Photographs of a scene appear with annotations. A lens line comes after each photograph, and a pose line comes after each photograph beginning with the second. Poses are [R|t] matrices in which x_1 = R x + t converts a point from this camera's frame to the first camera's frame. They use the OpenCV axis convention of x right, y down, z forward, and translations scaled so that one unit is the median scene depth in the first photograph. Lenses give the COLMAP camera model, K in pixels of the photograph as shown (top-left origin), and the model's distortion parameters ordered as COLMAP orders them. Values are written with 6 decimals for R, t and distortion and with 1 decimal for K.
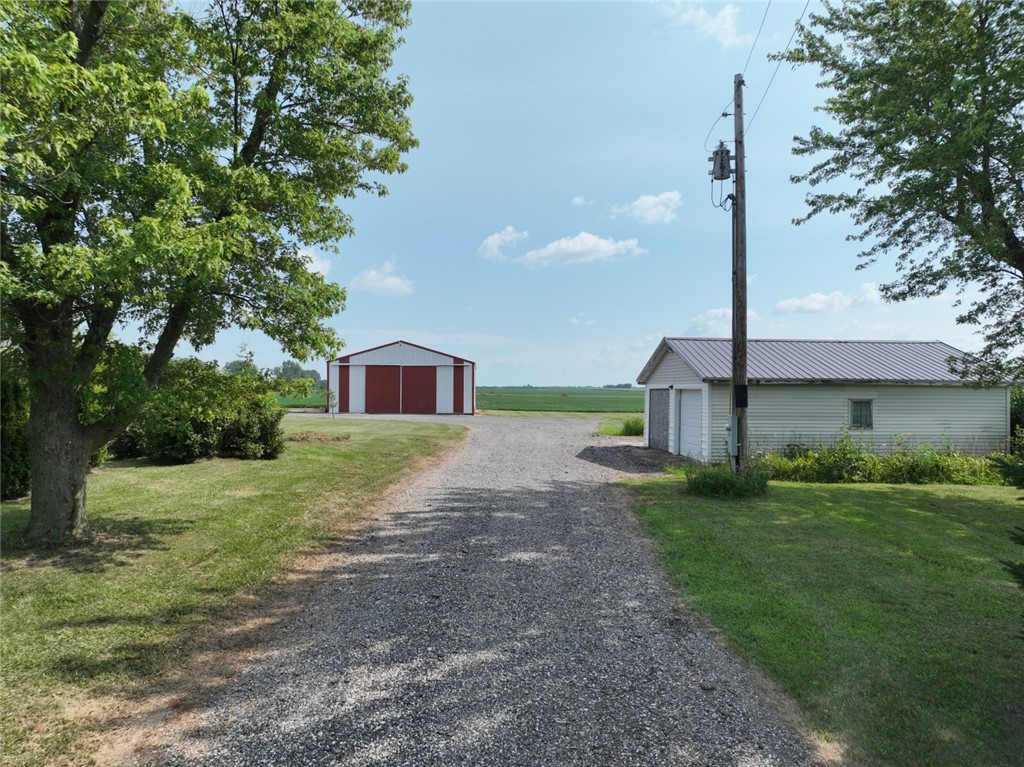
lens RADIAL K [[742.0, 0, 517.1], [0, 742.0, 386.0], [0, 0, 1]] dist [0.006884, 0.008853]
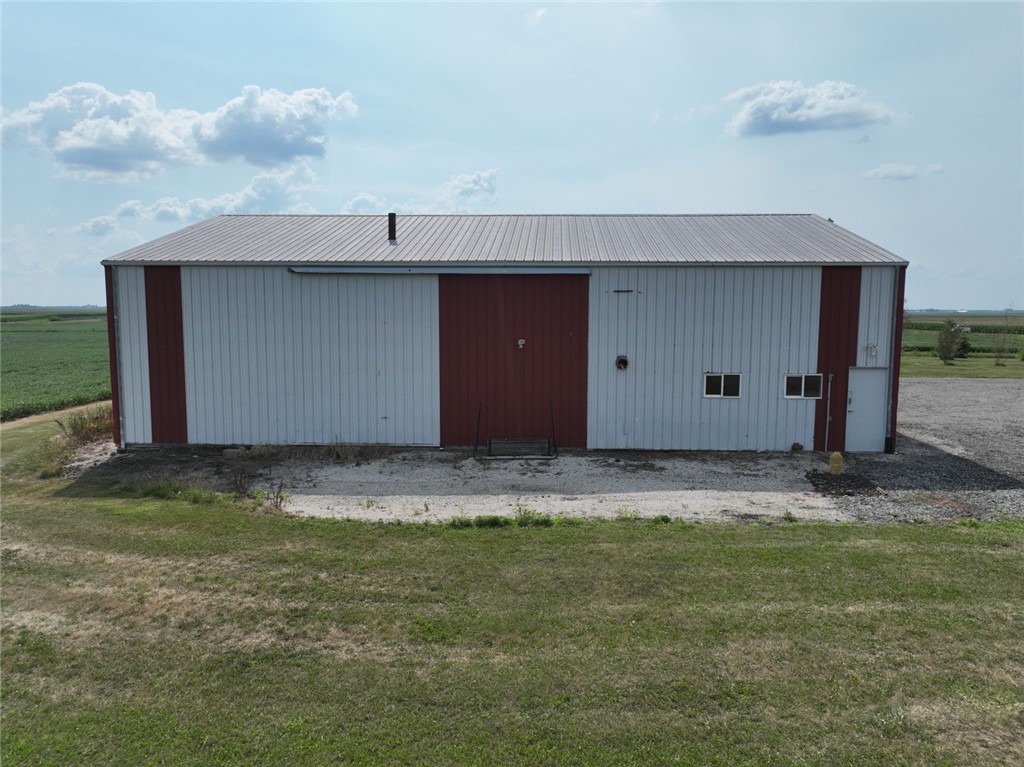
lens RADIAL K [[742.0, 0, 517.1], [0, 742.0, 386.0], [0, 0, 1]] dist [0.006884, 0.008853]
pose [[0.082030, -0.113049, 0.990198, -0.532212], [-0.002183, 0.993523, 0.113609, -0.018647], [-0.996627, -0.011481, 0.081252, 1.112604]]
